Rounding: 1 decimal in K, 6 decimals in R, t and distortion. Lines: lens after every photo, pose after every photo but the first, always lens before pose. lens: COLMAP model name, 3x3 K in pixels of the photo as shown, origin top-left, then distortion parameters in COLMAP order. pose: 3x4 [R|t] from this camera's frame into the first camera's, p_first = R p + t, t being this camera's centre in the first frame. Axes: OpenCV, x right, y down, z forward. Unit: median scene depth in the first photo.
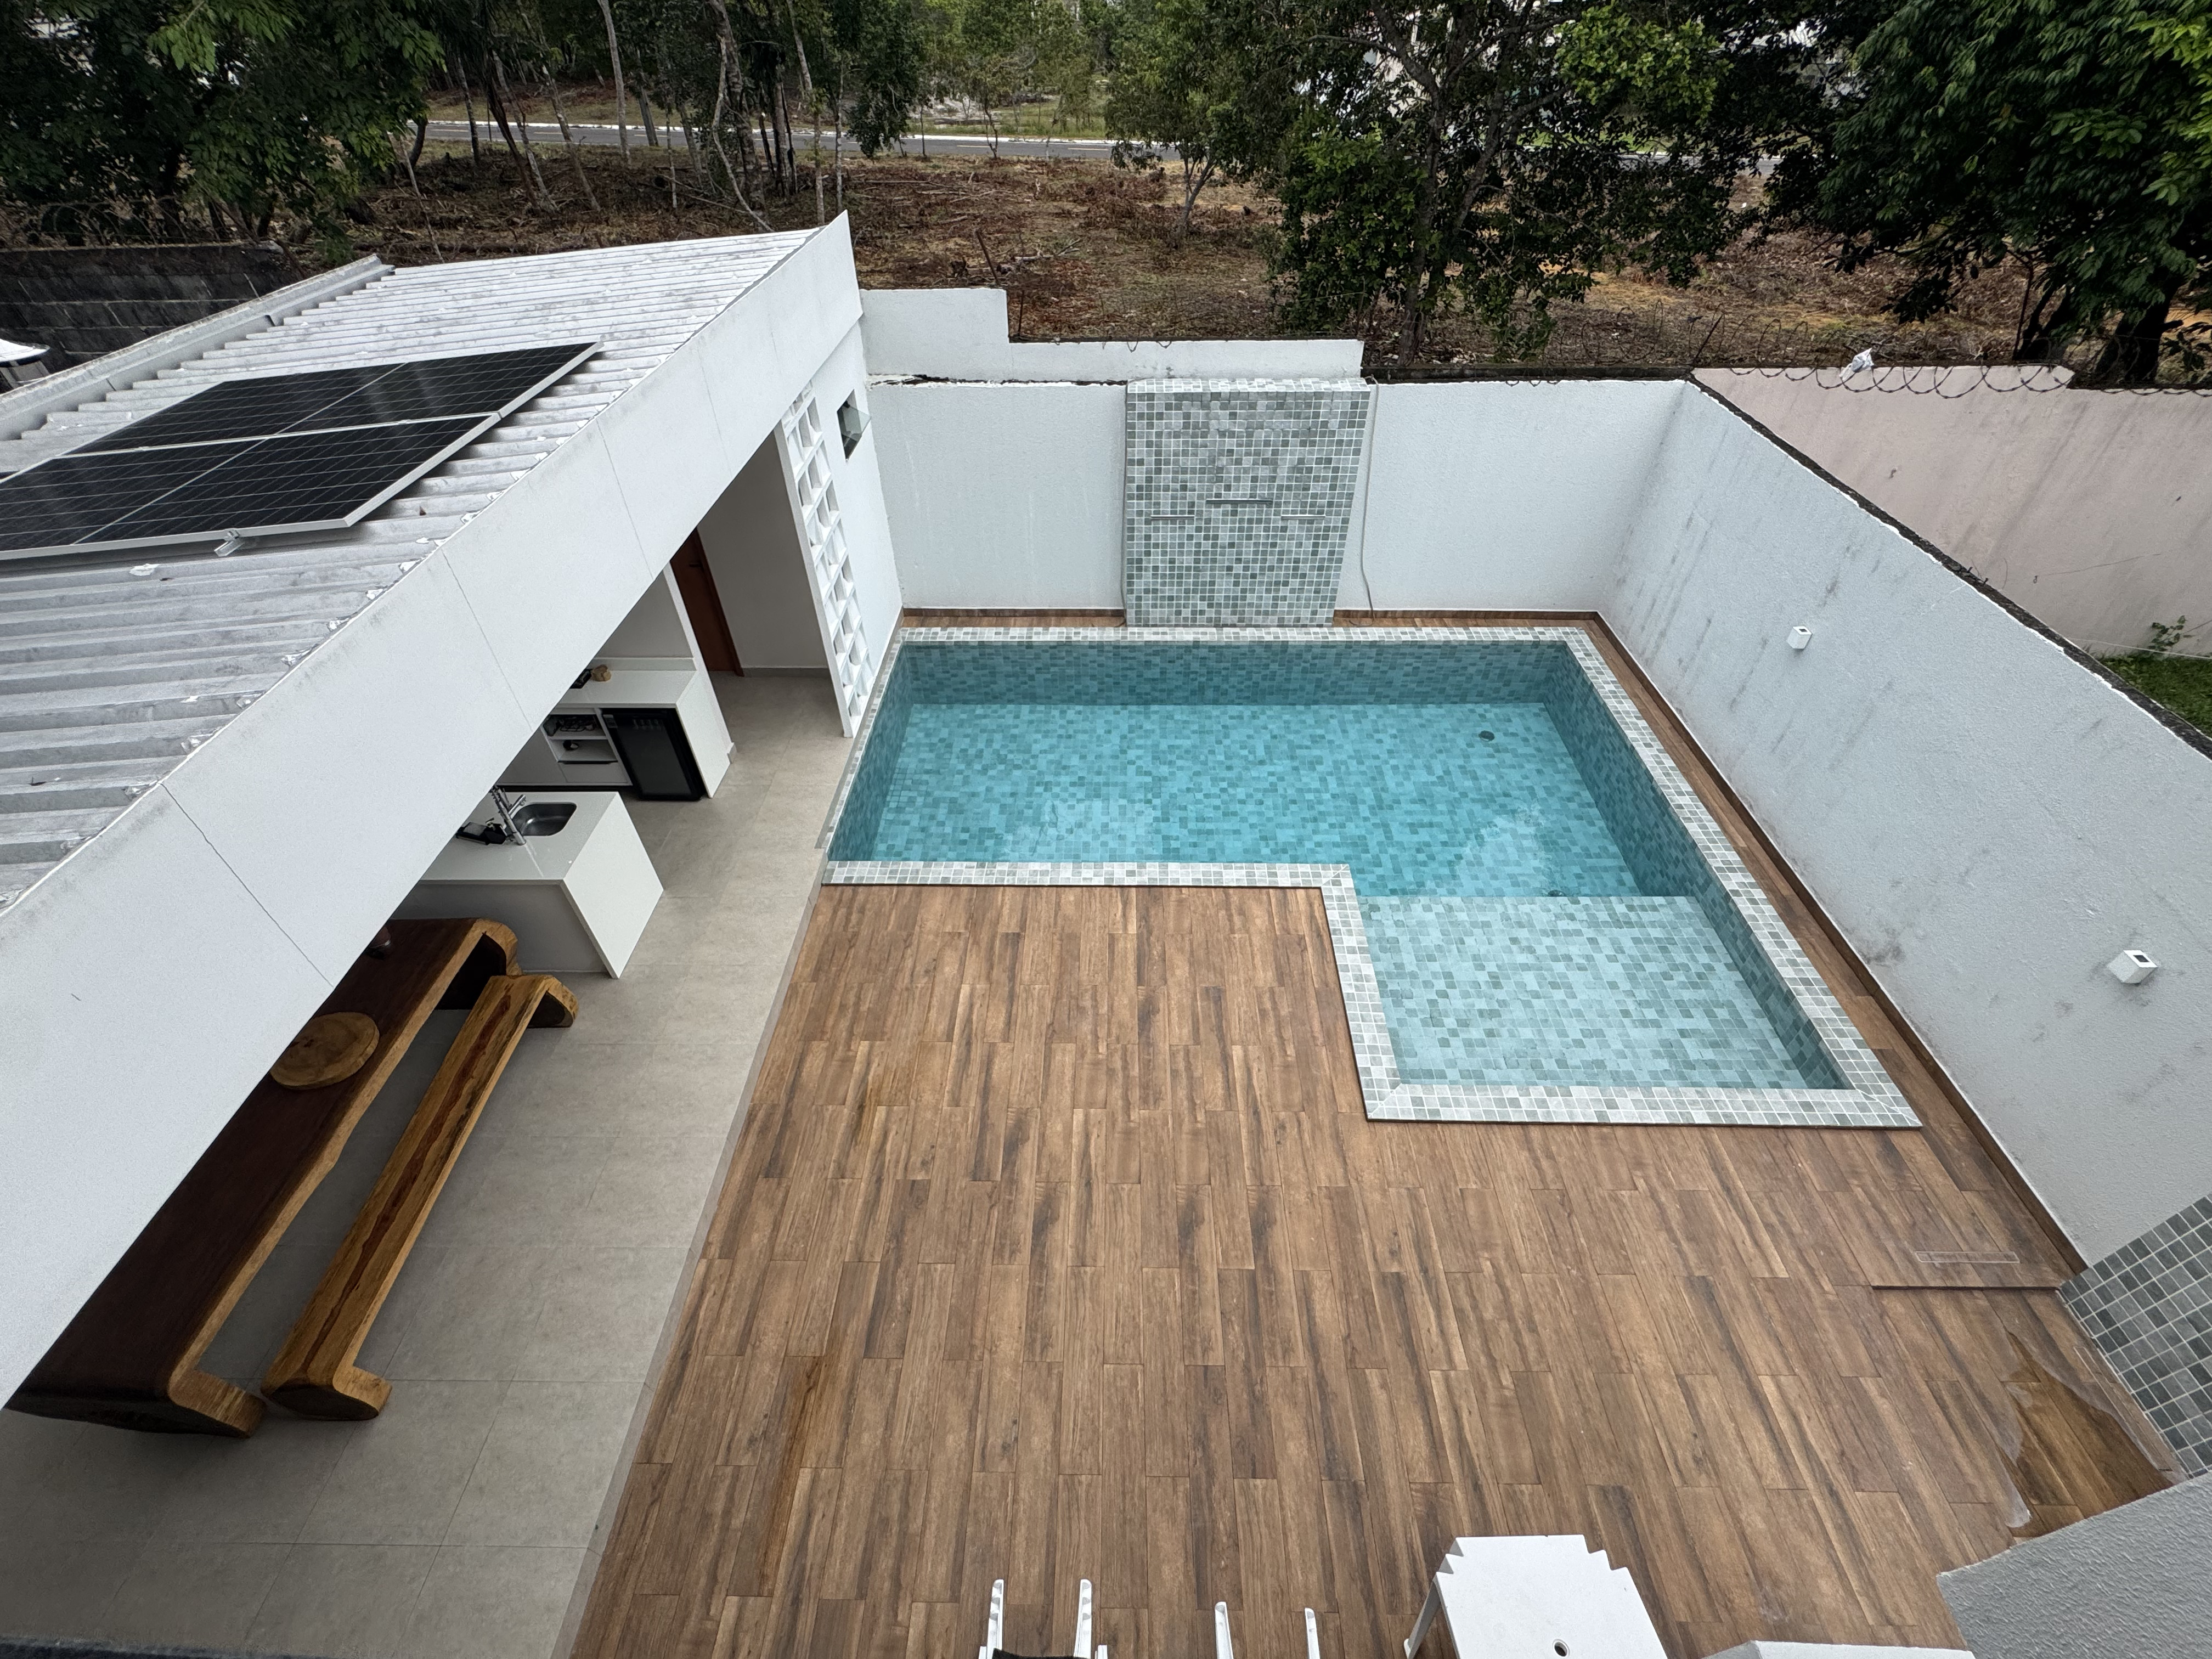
lens RADIAL K [[937.3, 0, 1103.8], [0, 937.3, 828.9], [0, 0, 1]] dist [-0.003099, -0.001454]
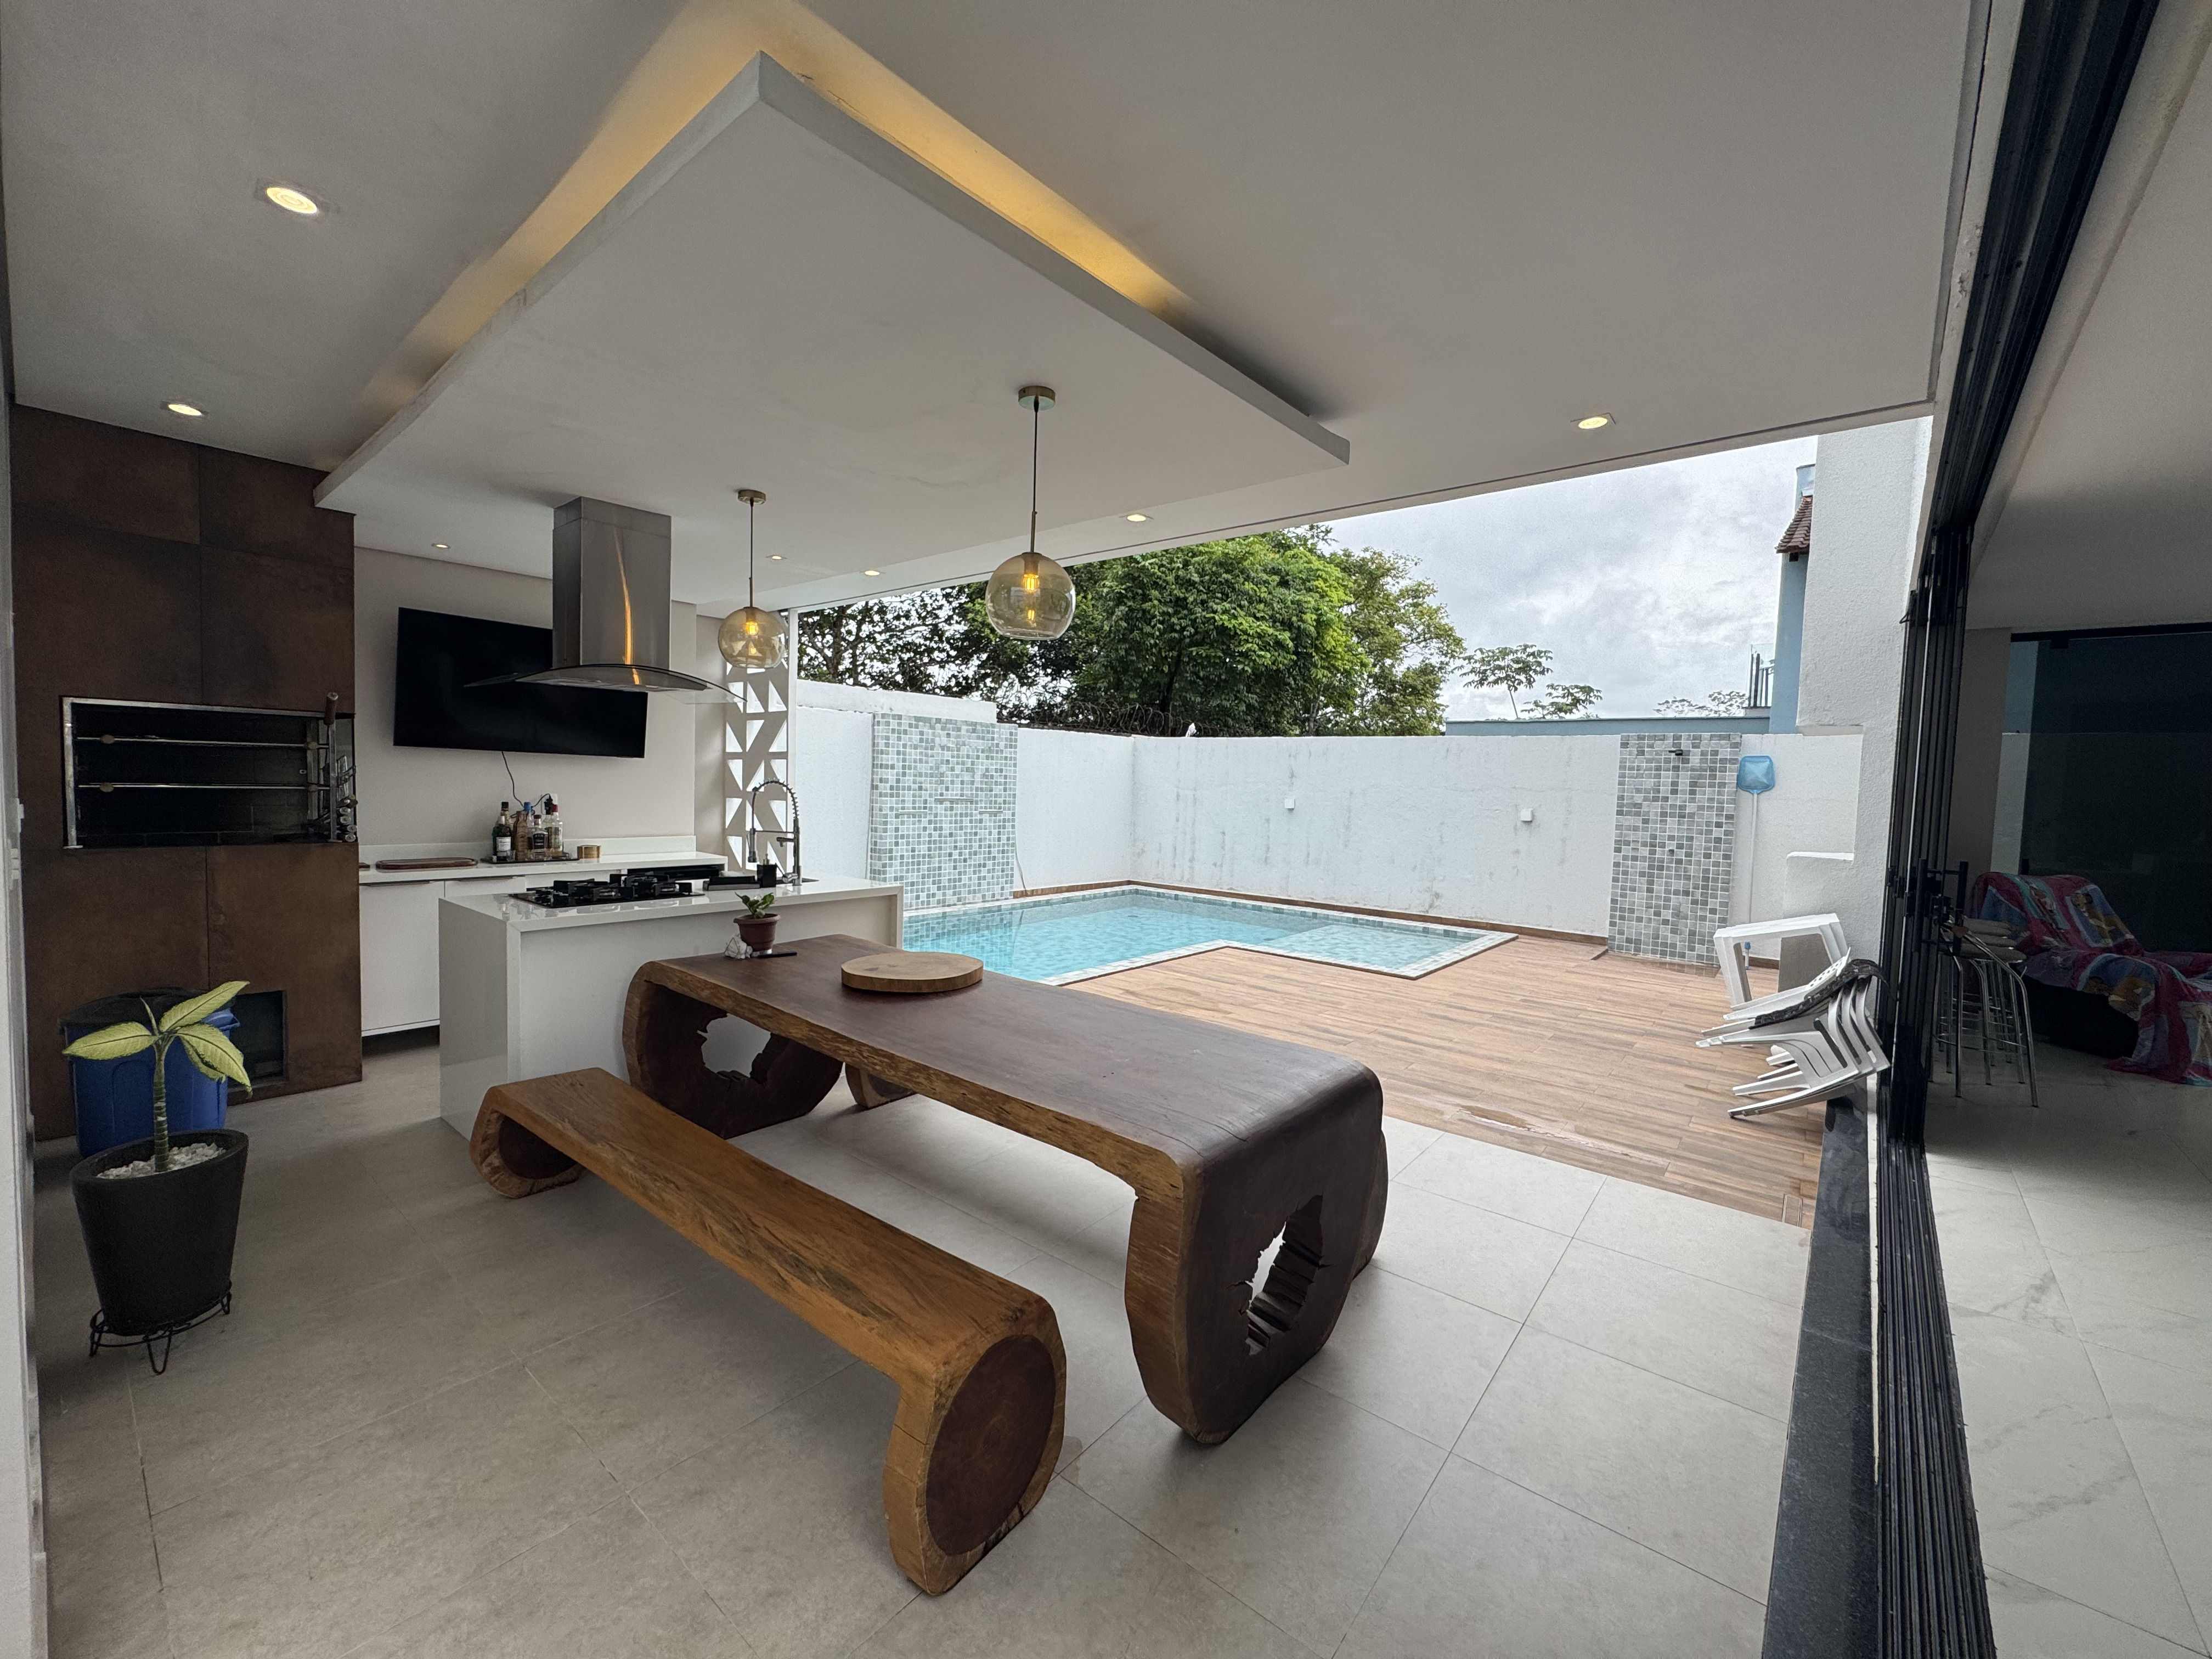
lens RADIAL K [[887.0, 0, 1104.8], [0, 887.0, 826.4], [0, 0, 1]] dist [-0.007482, 0.001743]
pose [[0.619533, -0.005702, 0.784950, -0.742104], [0.495572, 0.778338, -0.385483, 0.278890], [-0.608758, 0.627819, 0.485032, 0.311042]]
